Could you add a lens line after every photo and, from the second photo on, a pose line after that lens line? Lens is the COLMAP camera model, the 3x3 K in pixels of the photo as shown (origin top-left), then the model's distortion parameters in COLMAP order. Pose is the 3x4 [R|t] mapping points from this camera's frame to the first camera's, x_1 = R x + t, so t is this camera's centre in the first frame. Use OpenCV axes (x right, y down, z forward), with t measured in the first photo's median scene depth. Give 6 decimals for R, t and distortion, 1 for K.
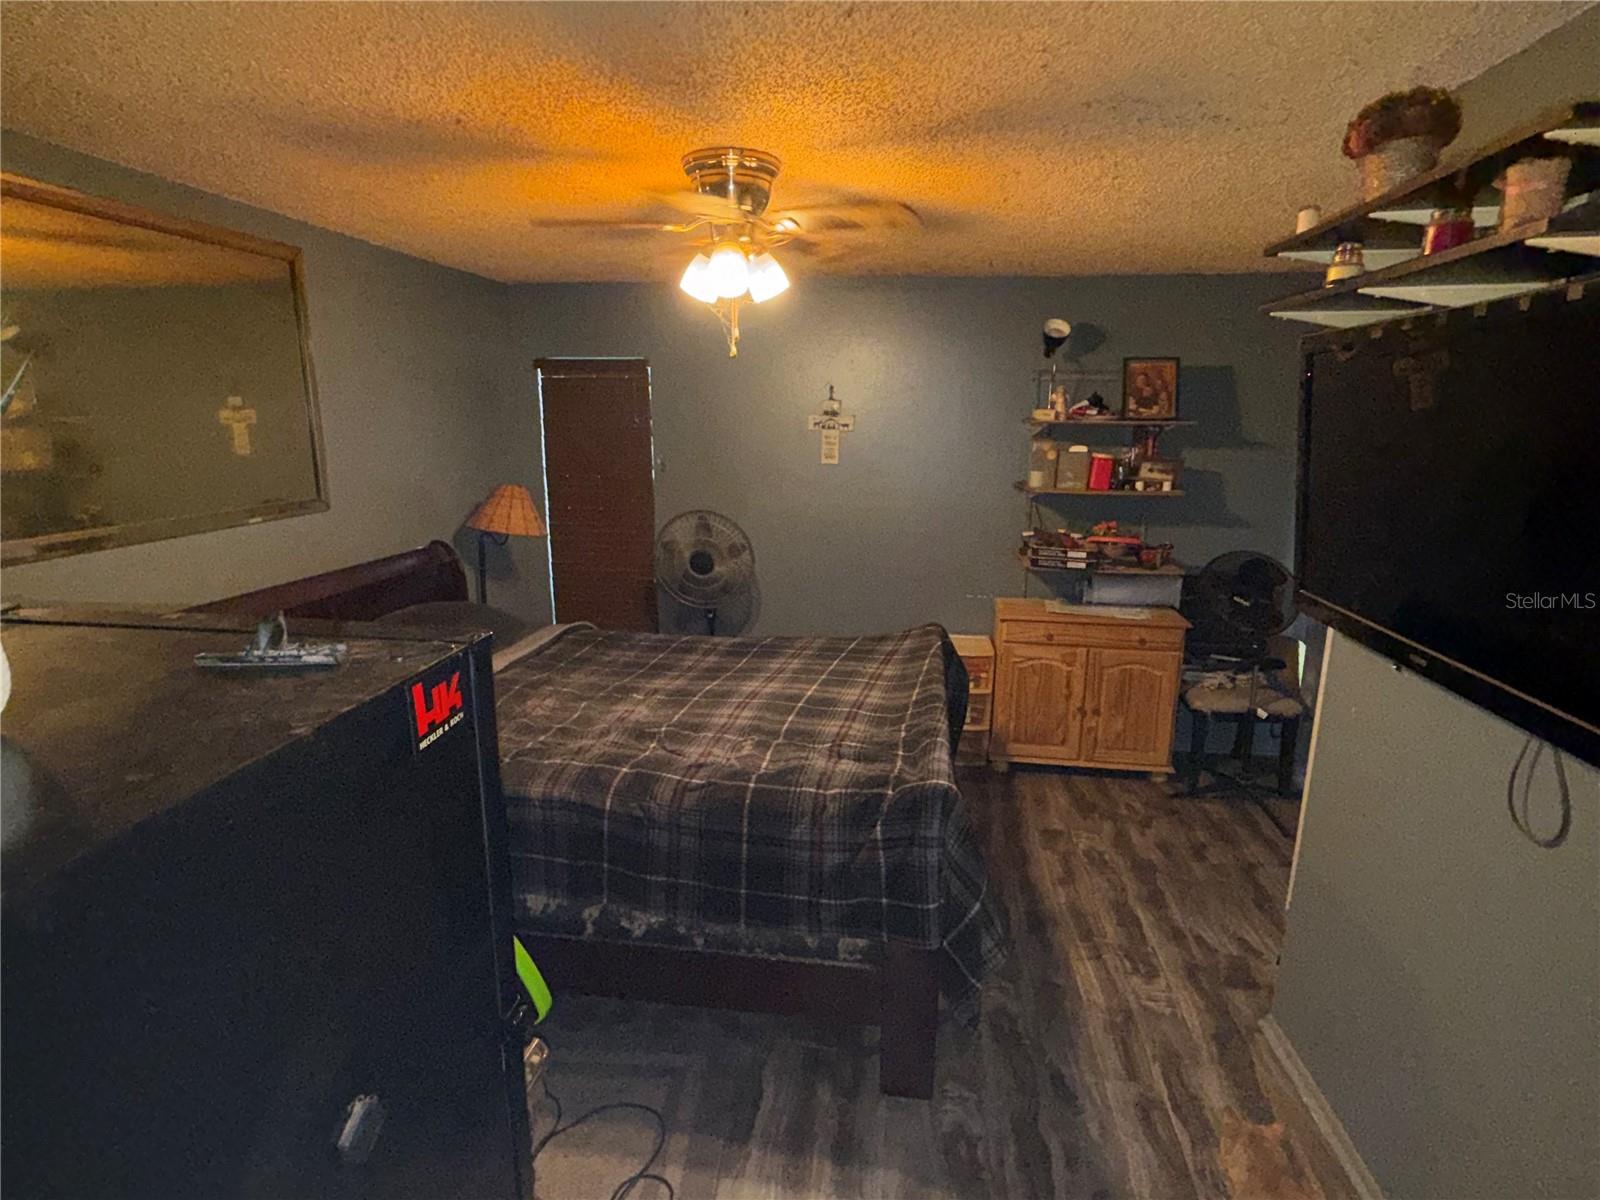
lens RADIAL K [[826.7, 0, 800.0], [0, 826.7, 598.9], [0, 0, 1]] dist [-0.000852, 0.000900]
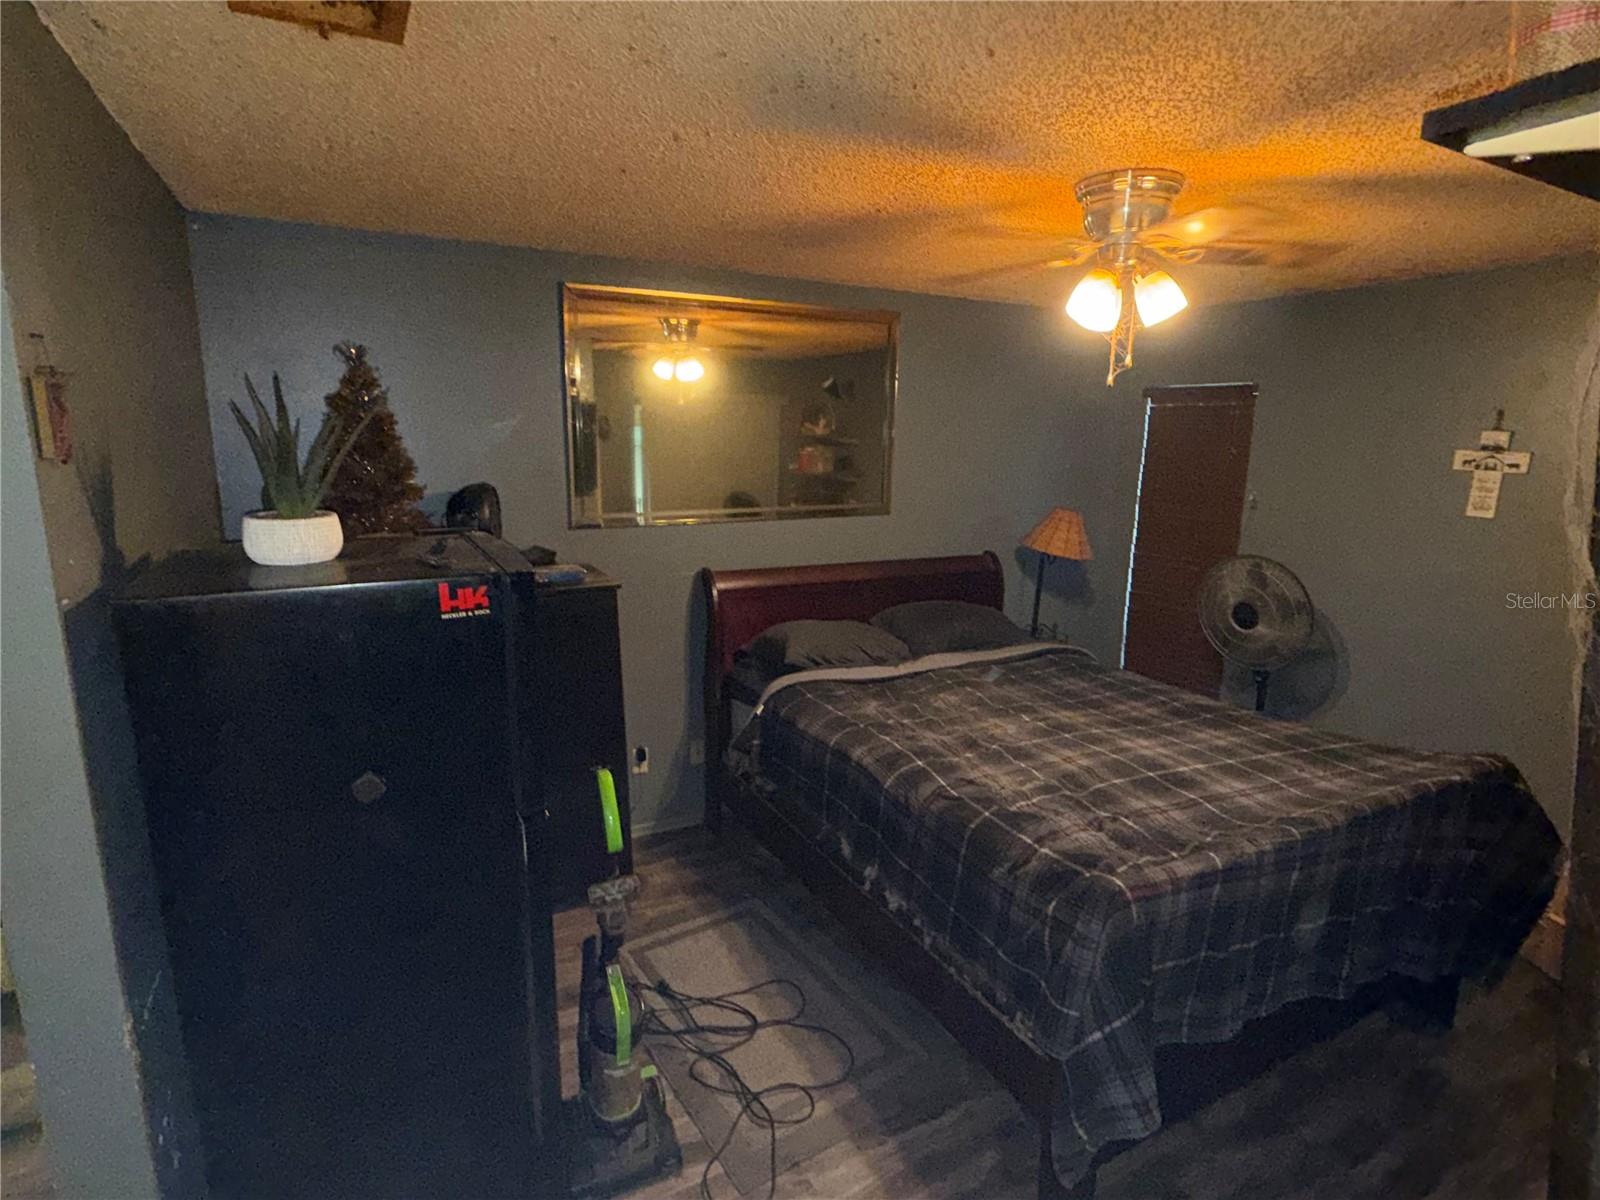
lens RADIAL K [[826.7, 0, 796.9], [0, 826.7, 599.6], [0, 0, 1]] dist [-0.000852, 0.000900]
pose [[0.589961, 0.166813, -0.790012, 0.430957], [-0.190477, 0.979564, 0.064594, -0.038419], [0.784643, 0.112371, 0.609679, 0.141854]]
